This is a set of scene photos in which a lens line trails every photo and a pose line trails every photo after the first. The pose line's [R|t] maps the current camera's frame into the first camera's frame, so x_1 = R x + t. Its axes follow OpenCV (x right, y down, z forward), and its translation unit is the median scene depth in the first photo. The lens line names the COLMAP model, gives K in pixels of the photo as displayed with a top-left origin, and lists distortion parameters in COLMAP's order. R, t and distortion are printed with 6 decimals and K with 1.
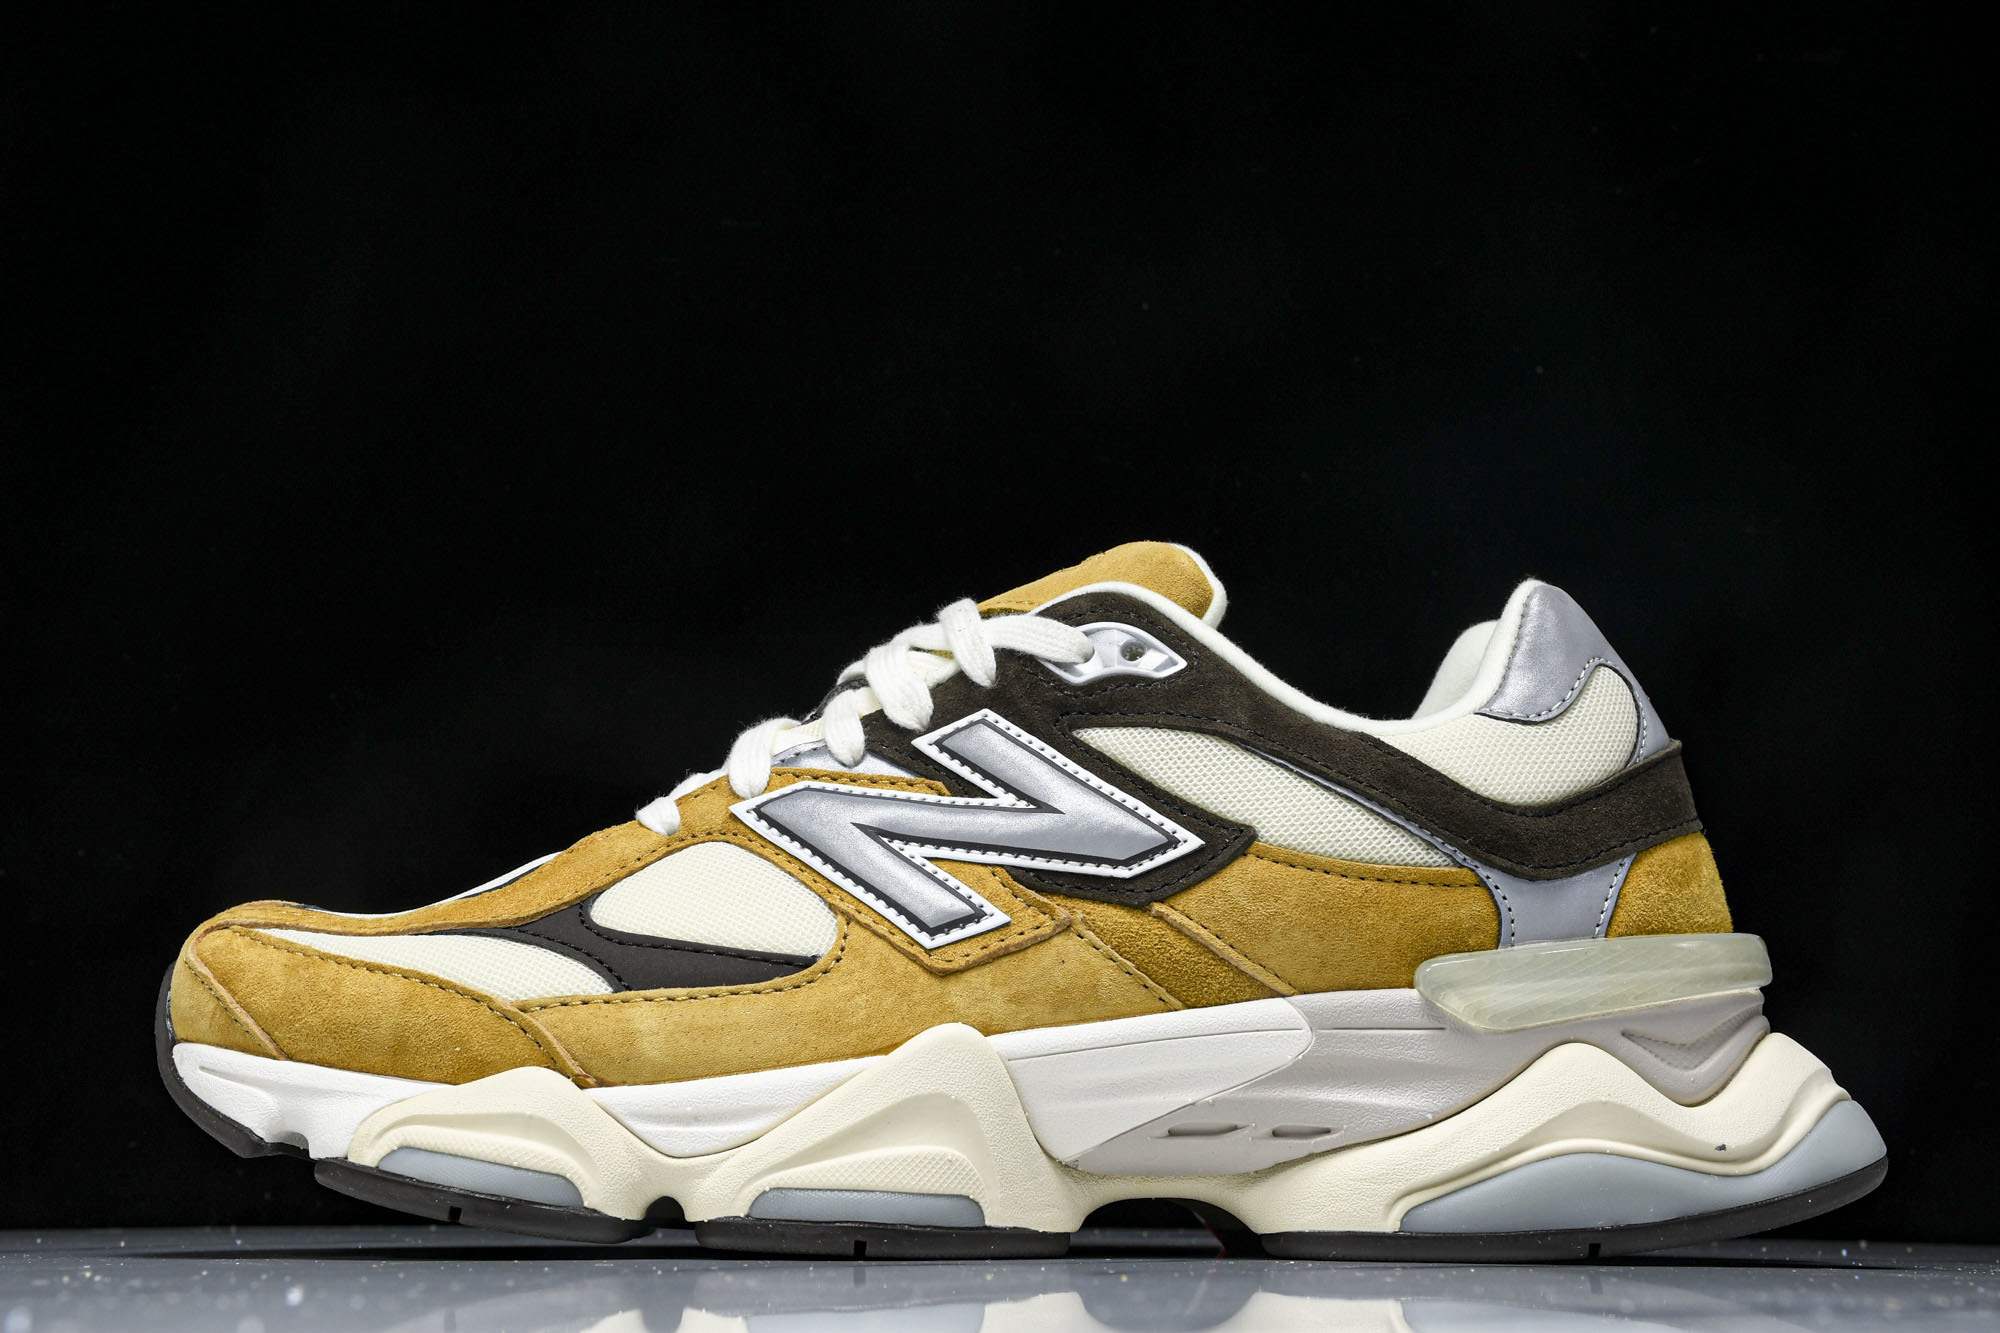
lens RADIAL K [[3074.6, 0, 993.3], [0, 3074.6, 617.4], [0, 0, 1]] dist [0.106140, 0.000000]
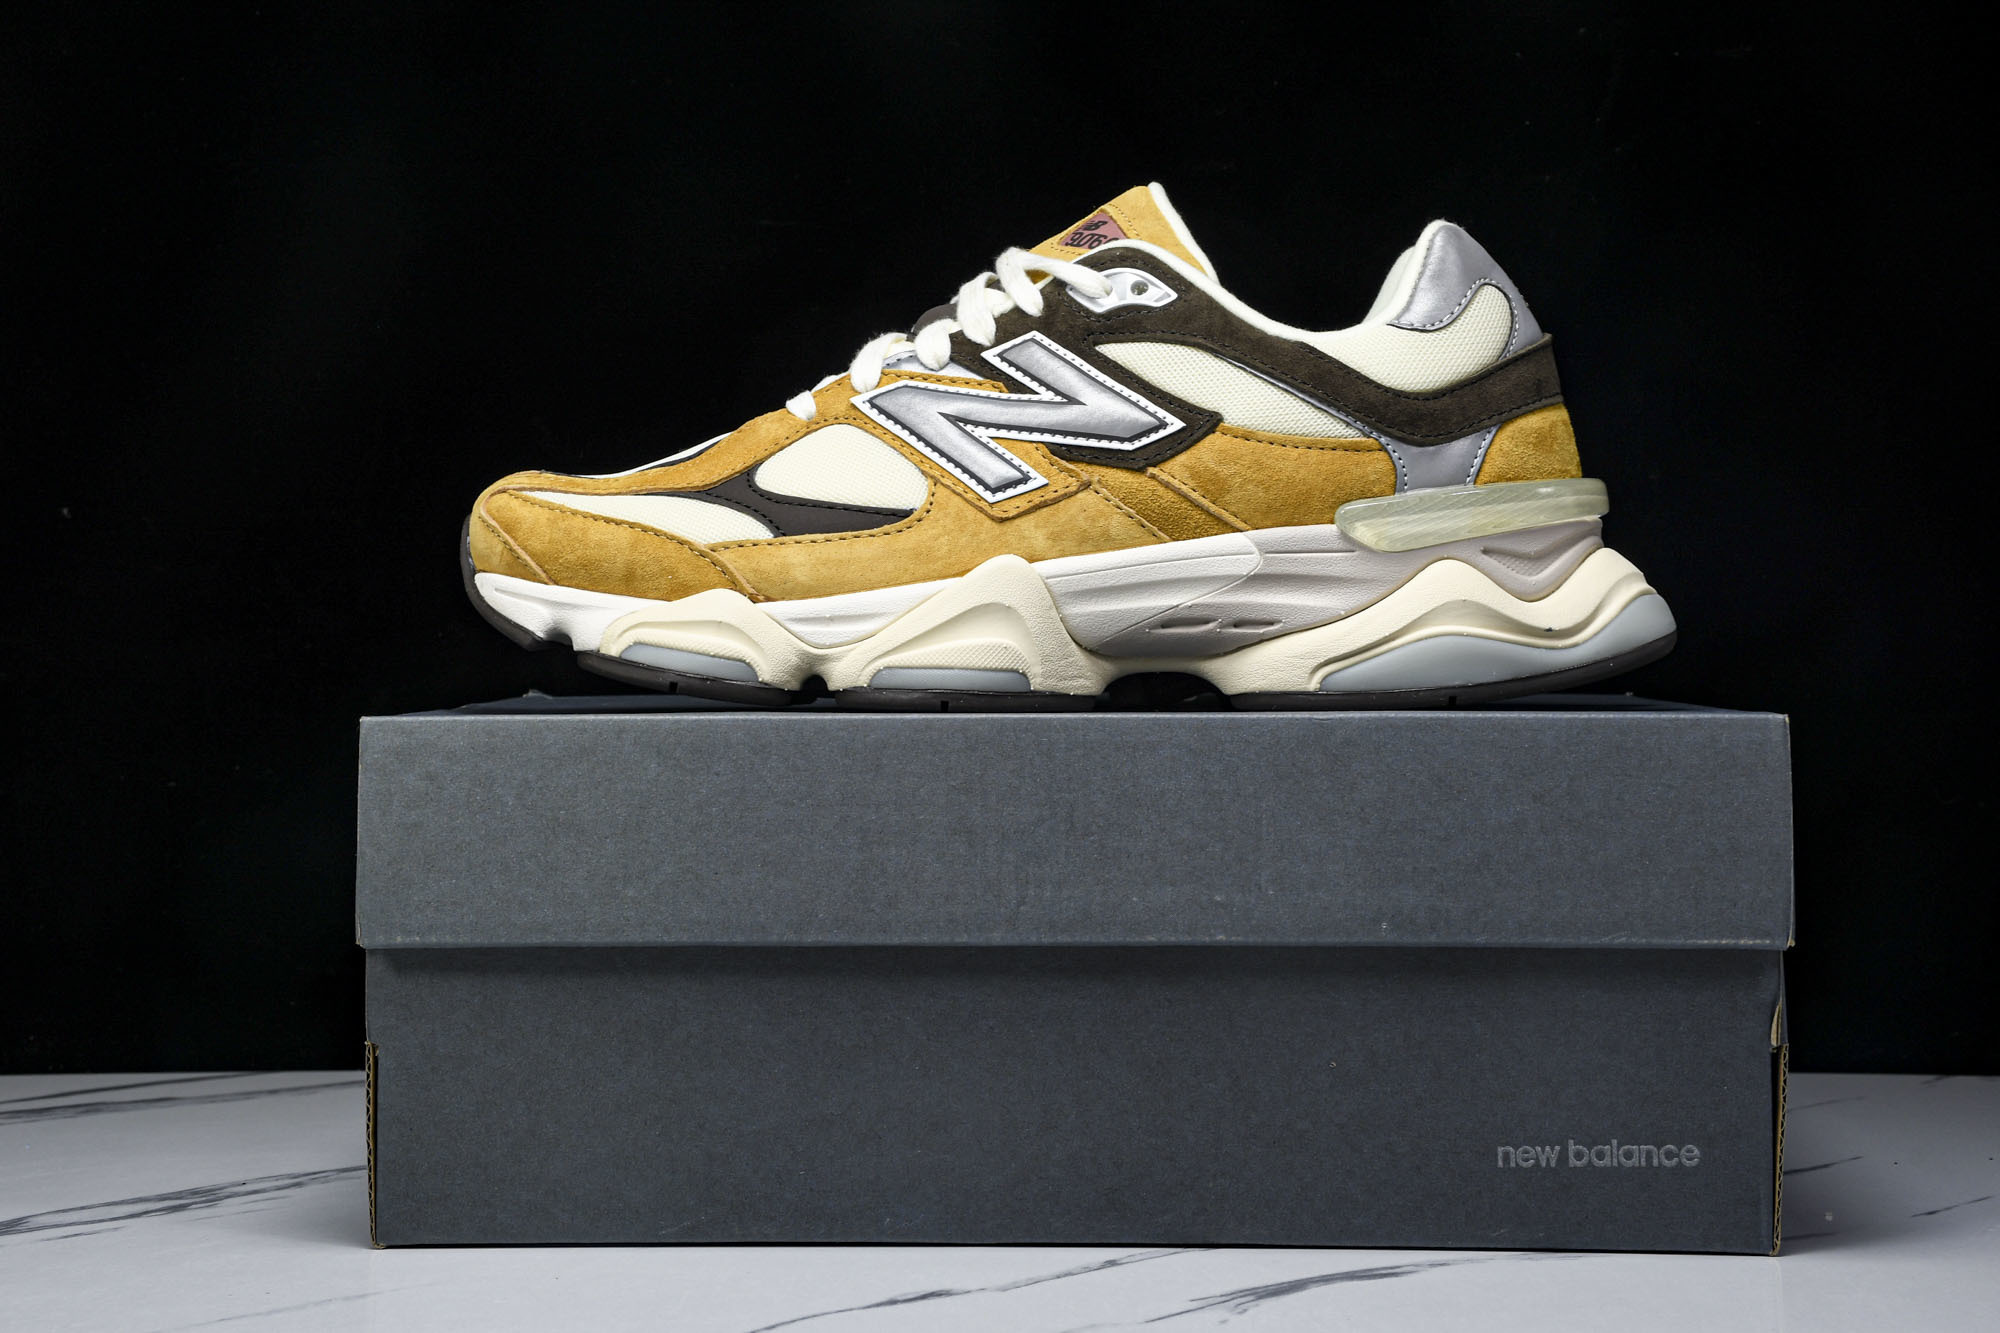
lens RADIAL K [[3481.8, 0, 989.0], [0, 3481.8, 650.1], [0, 0, 1]] dist [0.010025, 0.000000]
pose [[0.997134, -0.014106, -0.074336, 0.096300], [0.026401, 0.985583, 0.167121, -0.094378], [0.070907, -0.168604, 0.983130, -0.596624]]
